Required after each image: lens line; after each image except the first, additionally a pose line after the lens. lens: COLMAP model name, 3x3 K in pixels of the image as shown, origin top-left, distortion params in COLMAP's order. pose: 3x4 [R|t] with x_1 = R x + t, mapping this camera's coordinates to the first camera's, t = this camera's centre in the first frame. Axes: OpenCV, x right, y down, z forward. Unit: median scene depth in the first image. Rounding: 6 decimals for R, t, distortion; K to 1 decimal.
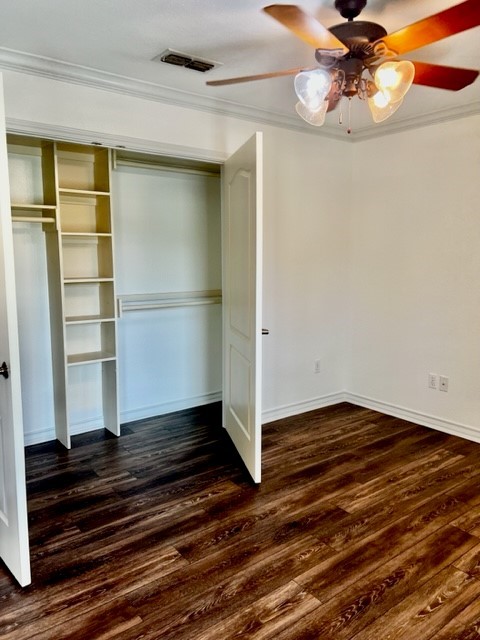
lens RADIAL K [[485.1, 0, 240.0], [0, 485.1, 320.0], [0, 0, 1]] dist [0.003805, -0.040462]
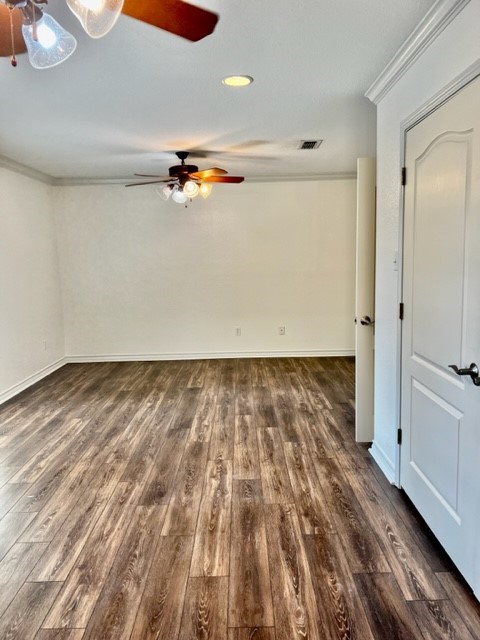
lens RADIAL K [[485.1, 0, 240.0], [0, 485.1, 320.0], [0, 0, 1]] dist [0.003805, -0.040462]
pose [[-0.621703, 0.112694, -0.775103, 0.513116], [-0.087596, 0.973383, 0.211783, -0.203534], [0.778339, 0.199562, -0.595284, 1.523920]]
